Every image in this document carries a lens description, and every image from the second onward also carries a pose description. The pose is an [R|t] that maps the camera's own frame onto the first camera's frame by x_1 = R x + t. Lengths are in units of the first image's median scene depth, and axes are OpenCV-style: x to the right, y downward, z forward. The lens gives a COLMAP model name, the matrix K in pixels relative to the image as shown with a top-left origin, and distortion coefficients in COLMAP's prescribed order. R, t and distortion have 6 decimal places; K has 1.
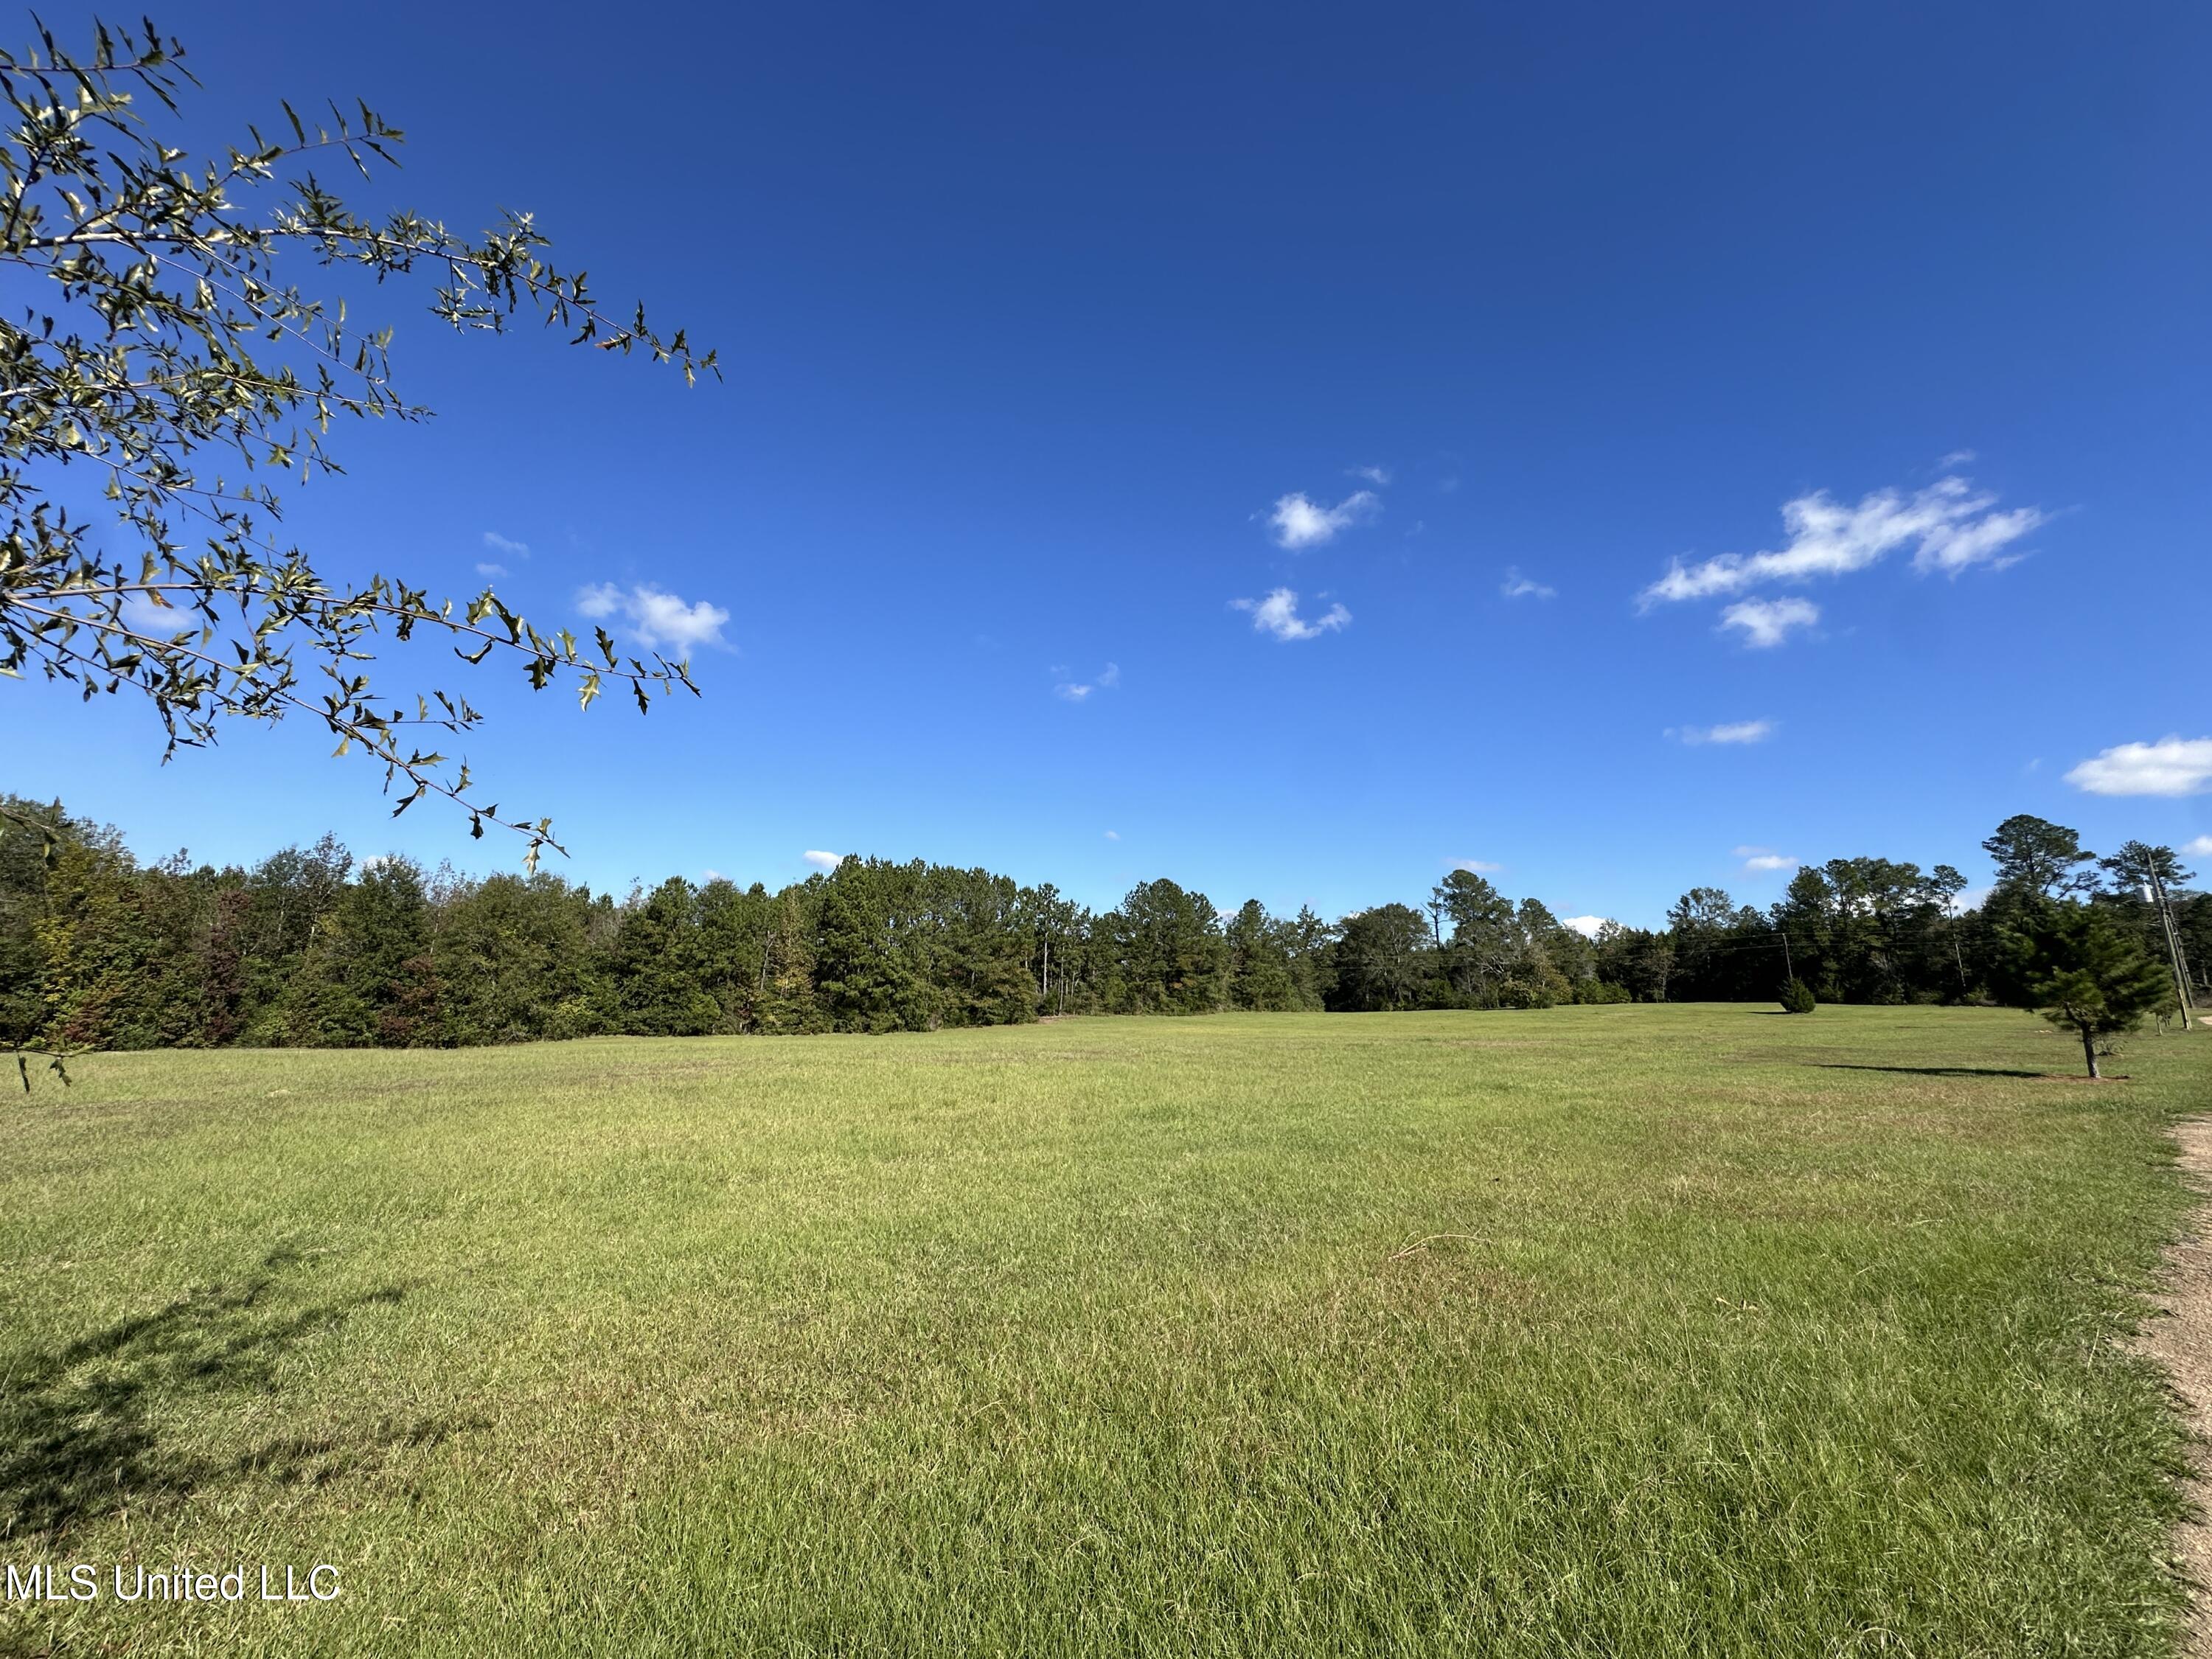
lens RADIAL K [[882.8, 0, 1104.5], [0, 882.8, 826.5], [0, 0, 1]] dist [-0.005284, 0.001028]
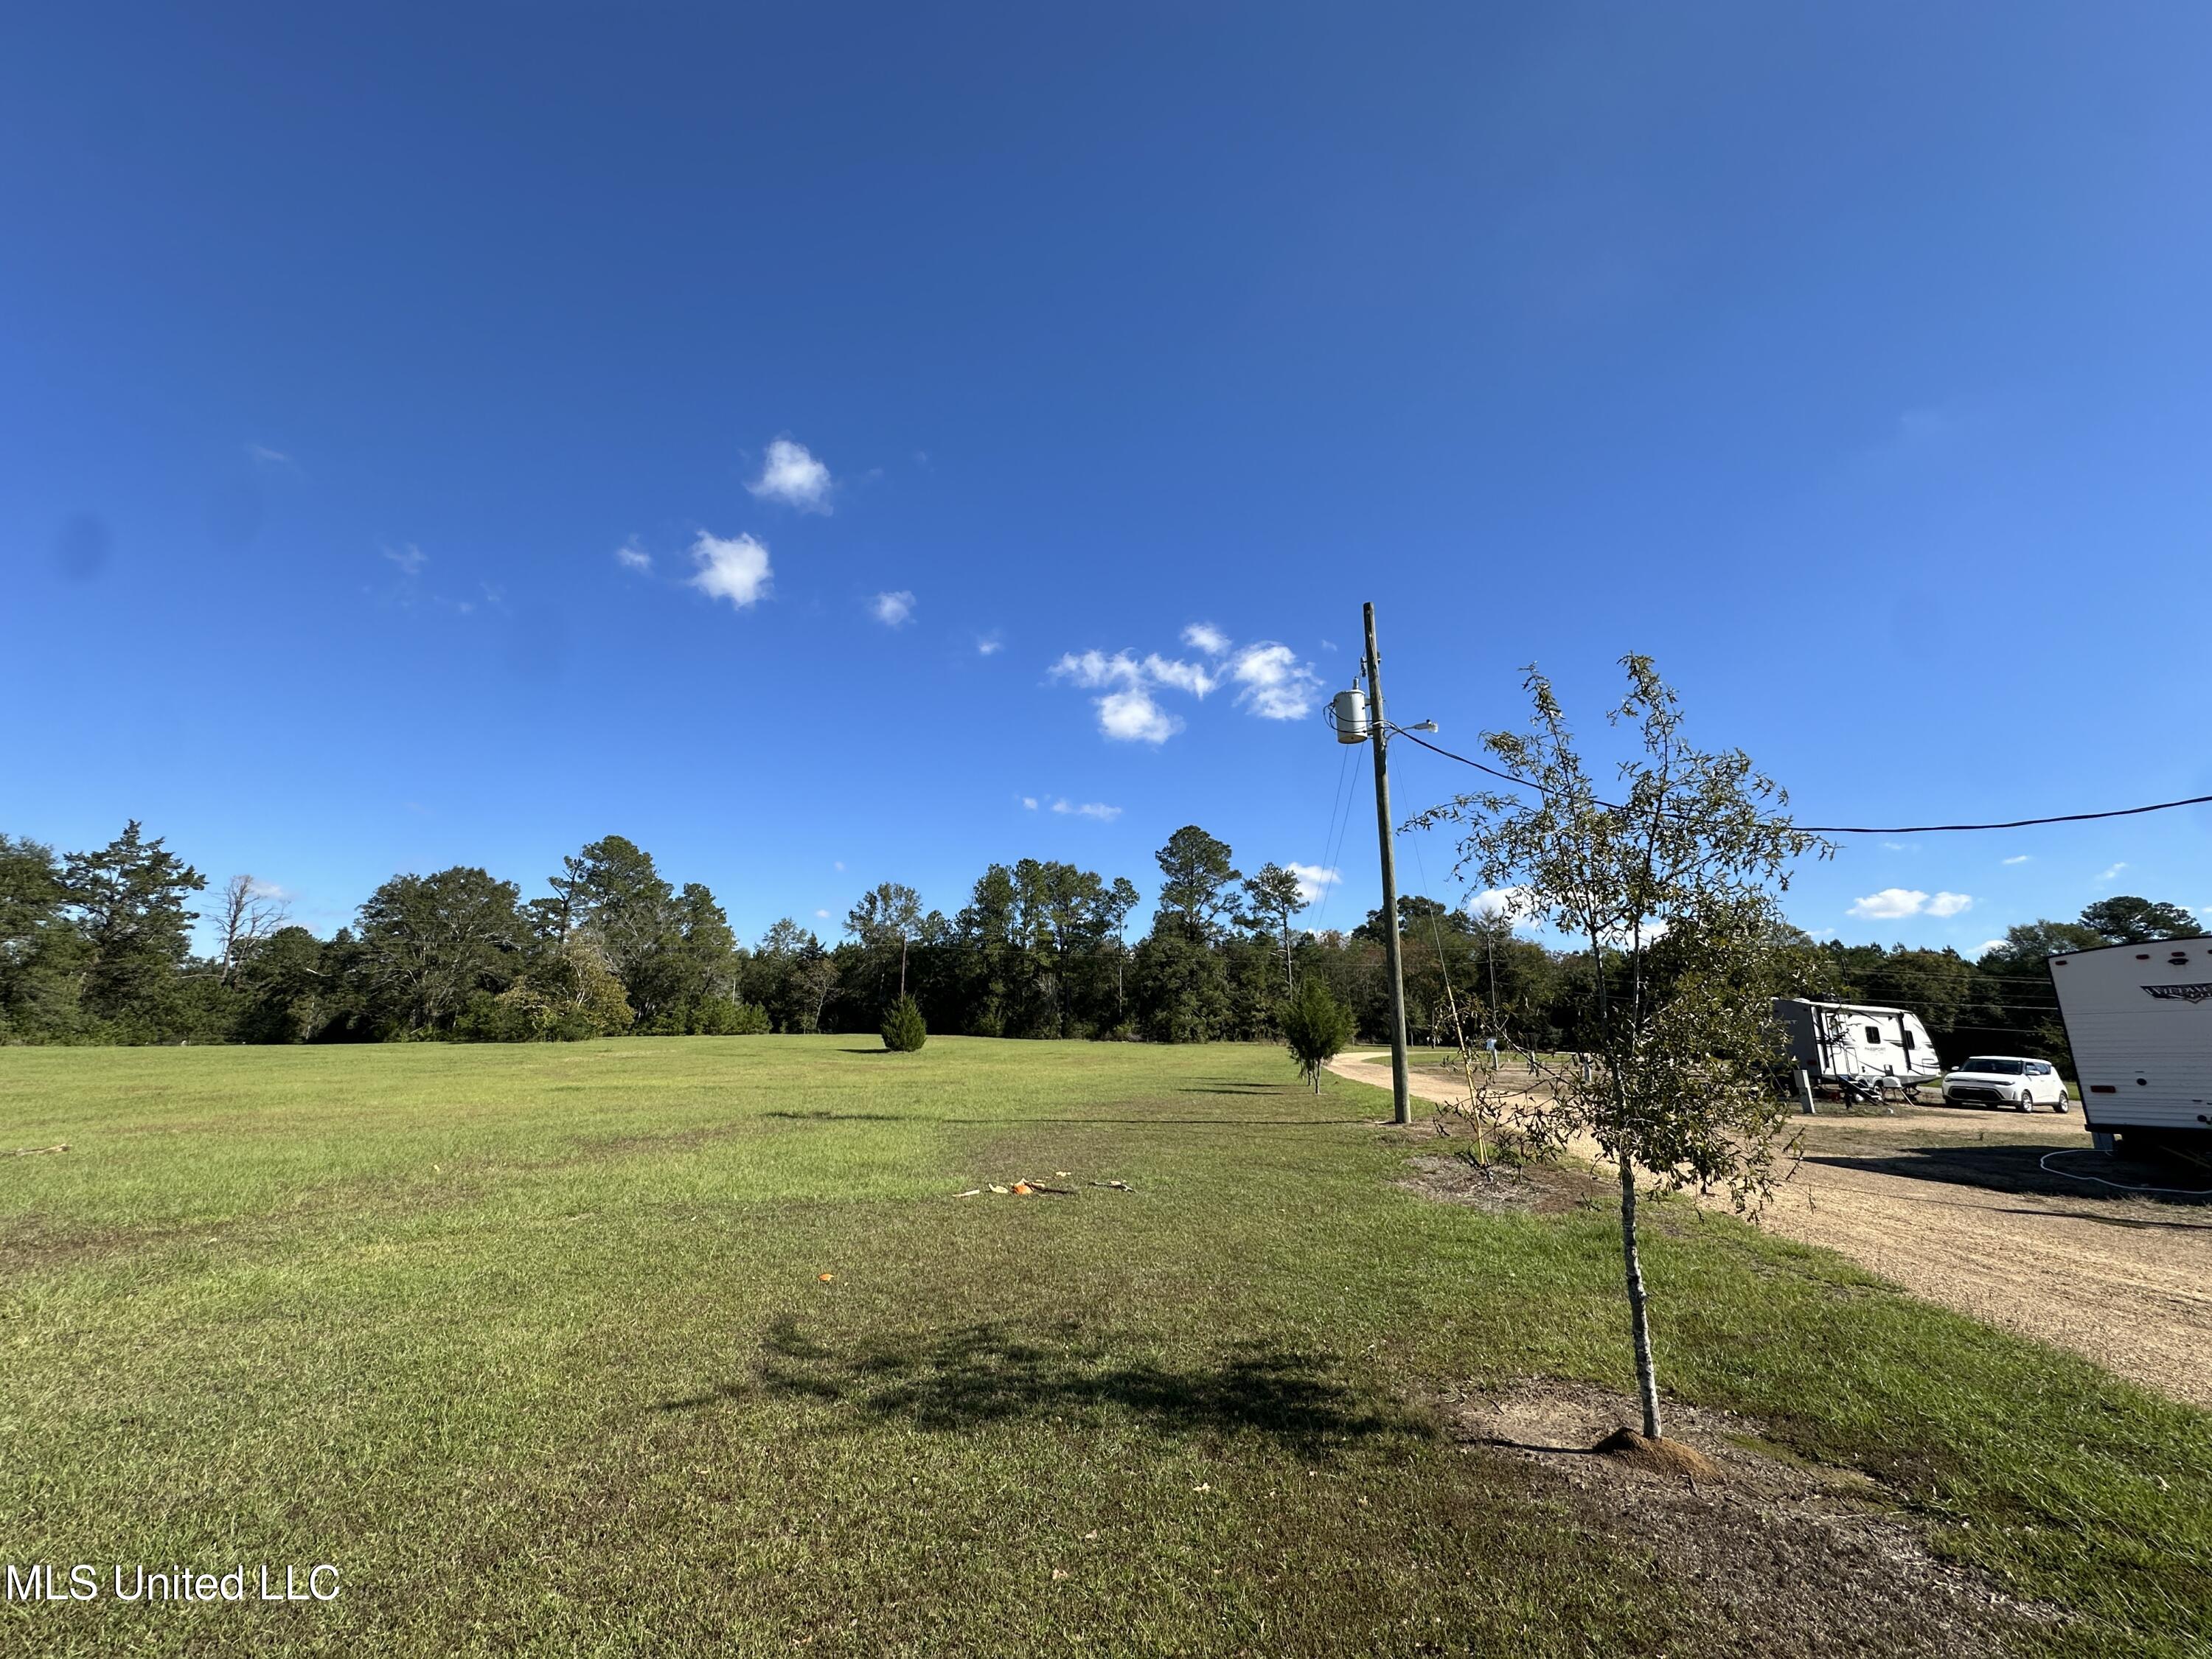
lens RADIAL K [[882.8, 0, 1107.0], [0, 882.8, 823.5], [0, 0, 1]] dist [-0.005284, 0.001028]
pose [[0.758915, 0.159159, 0.631440, 0.382478], [-0.135947, 0.987029, -0.085396, 0.067663], [-0.636841, -0.021034, 0.770708, 0.337485]]
